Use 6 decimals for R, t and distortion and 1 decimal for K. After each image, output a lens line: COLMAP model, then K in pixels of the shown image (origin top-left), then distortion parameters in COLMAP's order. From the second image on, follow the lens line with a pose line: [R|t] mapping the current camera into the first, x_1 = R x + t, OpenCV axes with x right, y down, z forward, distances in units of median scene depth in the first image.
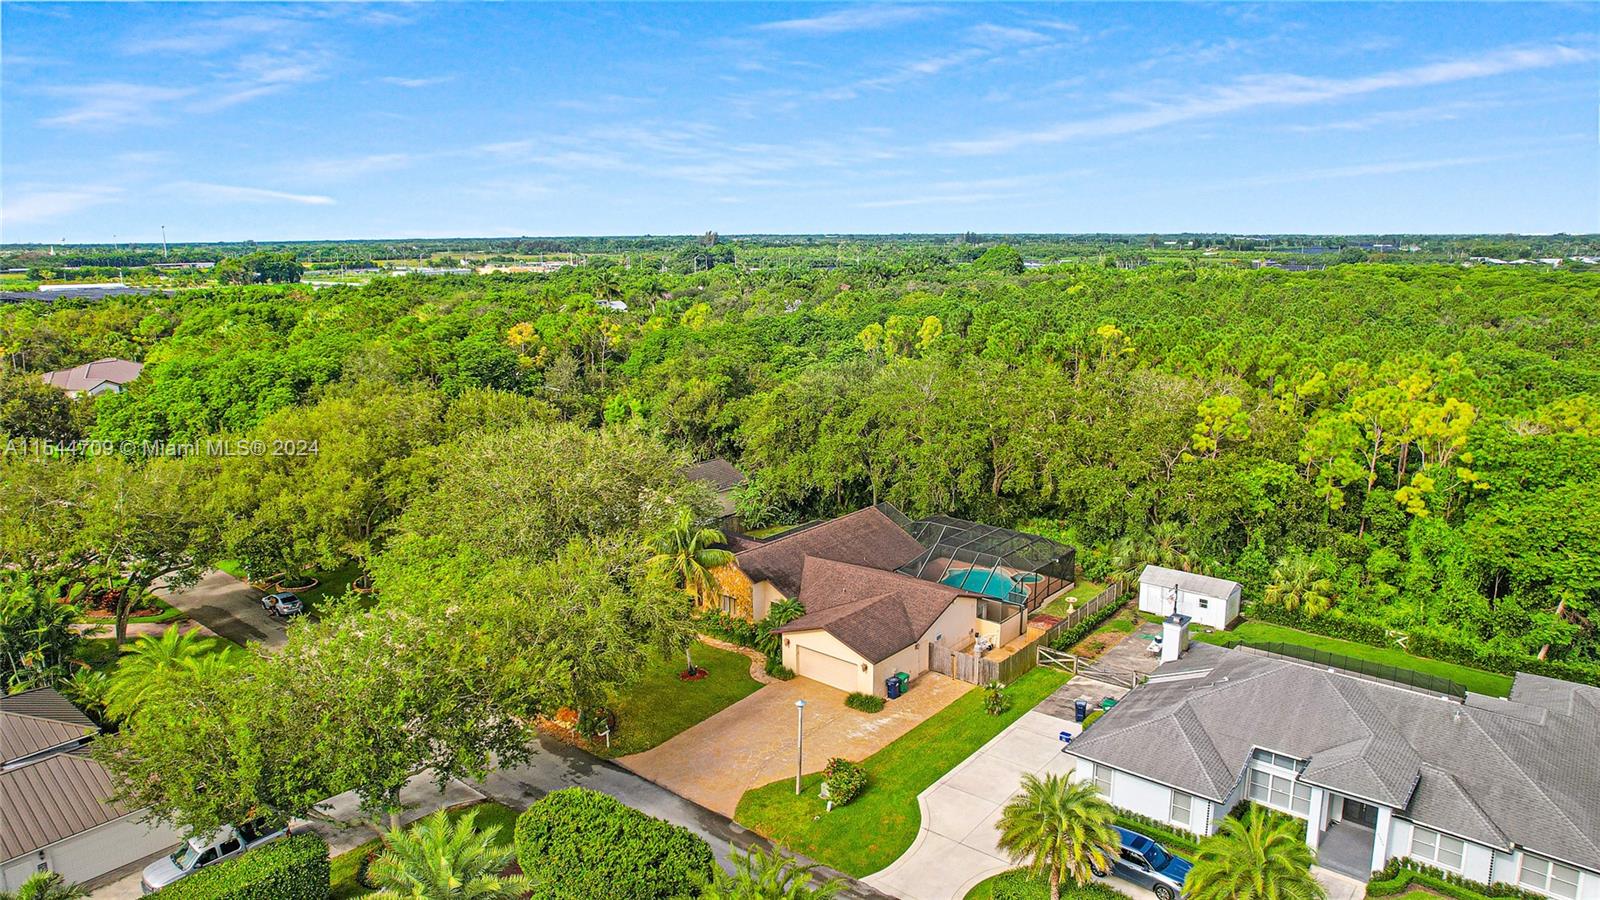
lens RADIAL K [[1024.6, 0, 800.0], [0, 1024.6, 450.0], [0, 0, 1]] dist [-0.057562, 0.047419]
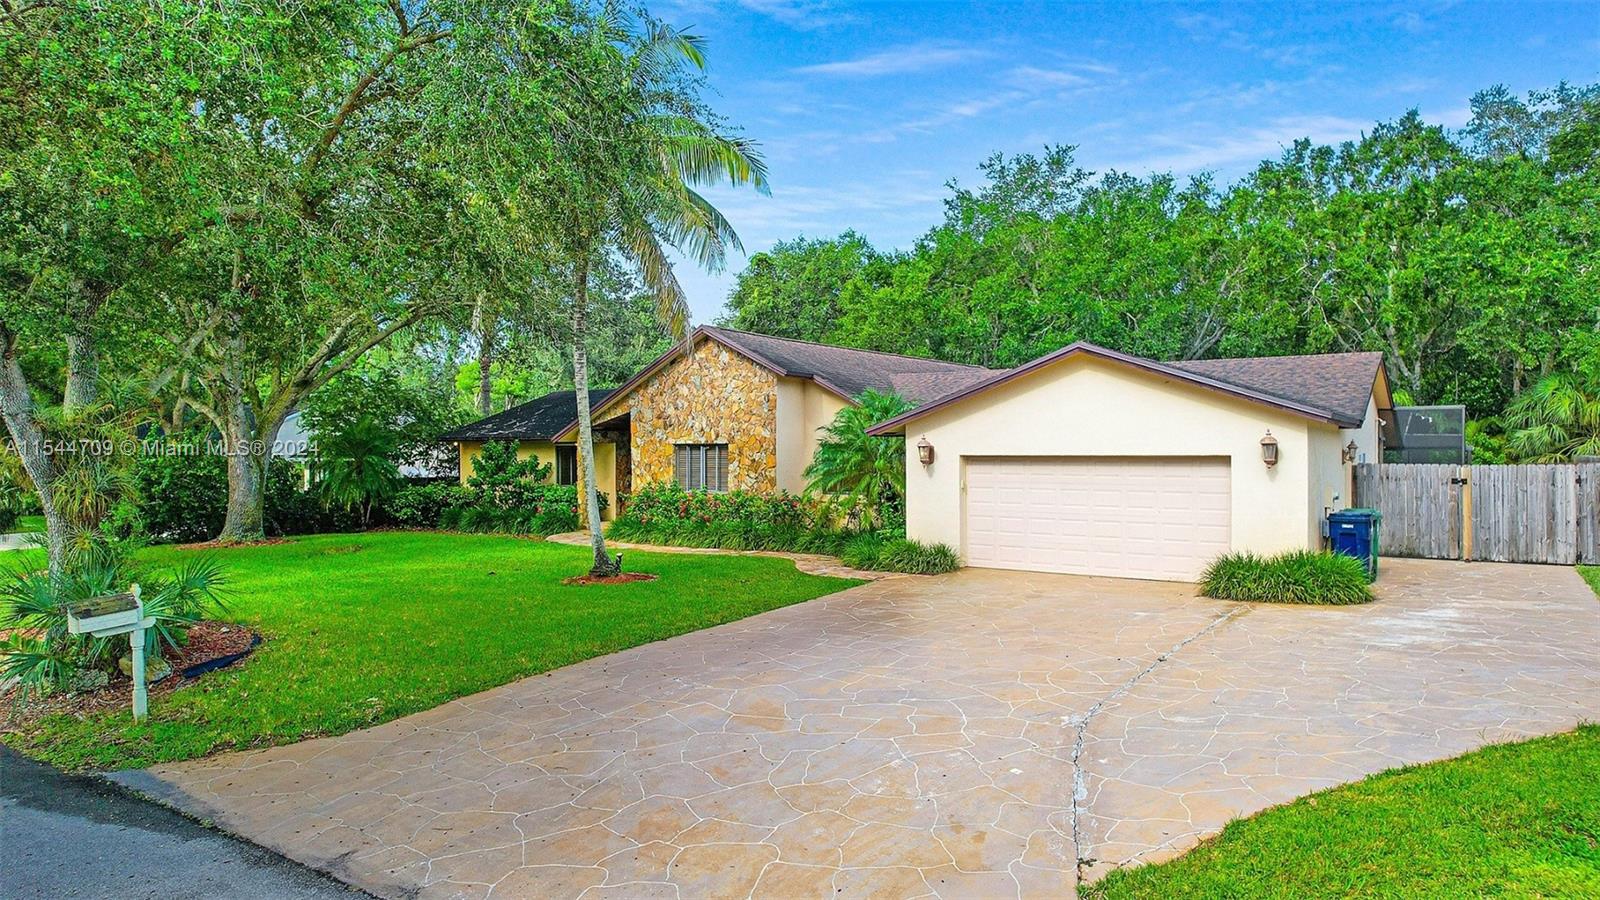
lens RADIAL K [[1024.6, 0, 800.0], [0, 1024.6, 450.0], [0, 0, 1]] dist [-0.057562, 0.047419]
pose [[0.995378, 0.006328, 0.095827, -0.072093], [0.013782, 0.978085, -0.207748, 0.227278], [-0.095042, 0.208108, 0.973477, 0.645278]]
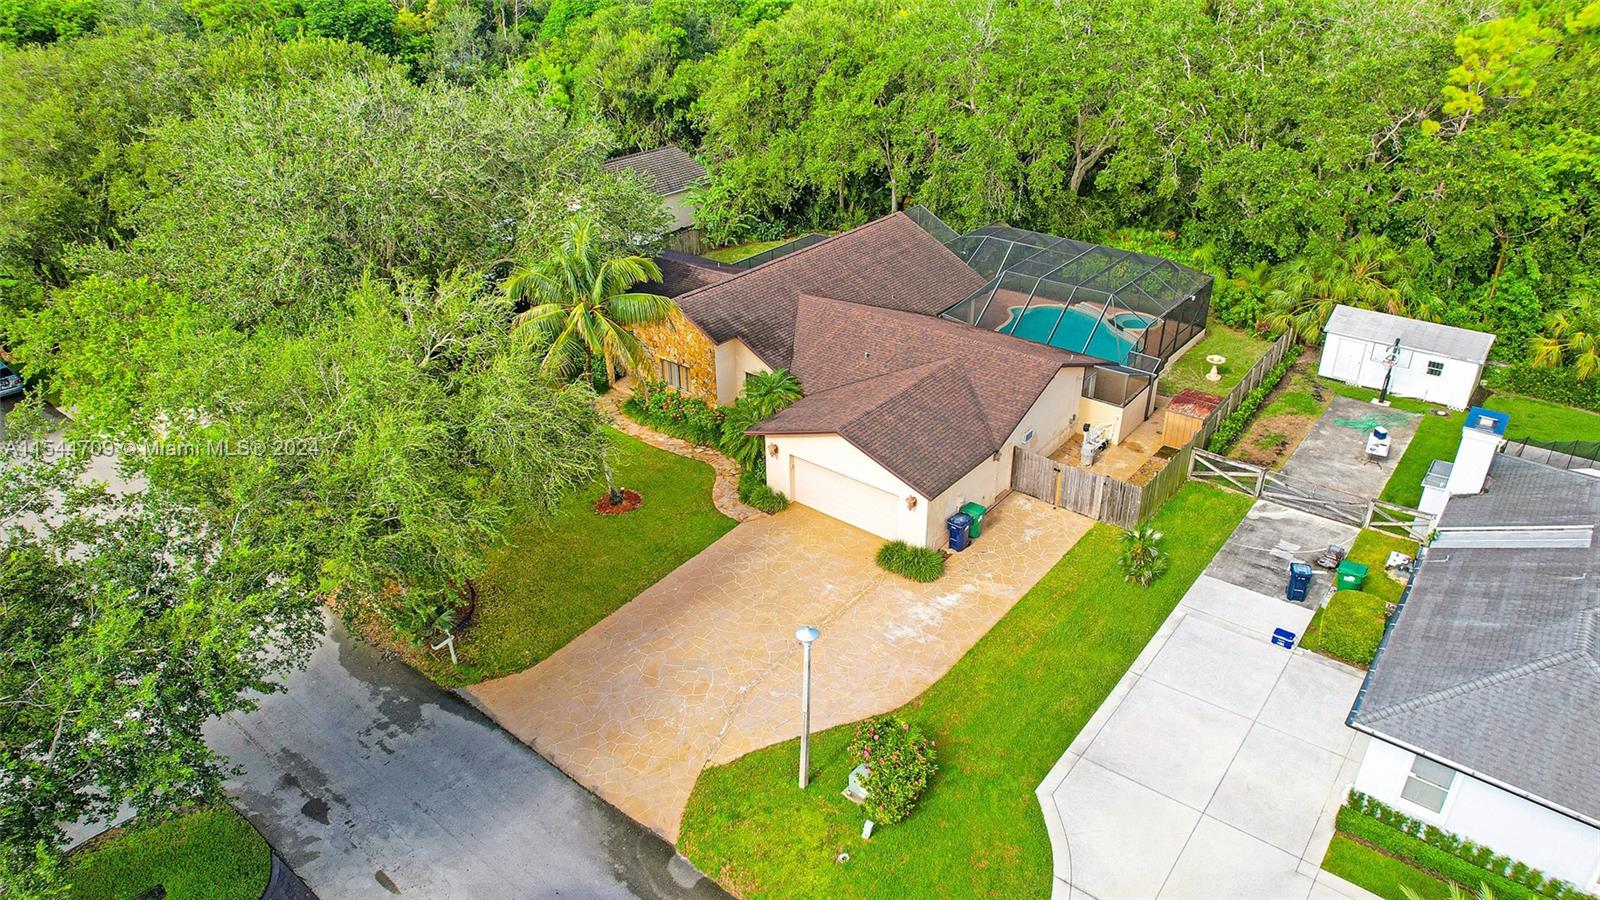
lens RADIAL K [[1024.6, 0, 800.0], [0, 1024.6, 450.0], [0, 0, 1]] dist [-0.057562, 0.047419]
pose [[0.999733, -0.014541, 0.017942, -0.007402], [0.008985, 0.960586, 0.277839, 0.022929], [-0.021275, -0.277603, 0.960460, 0.397790]]
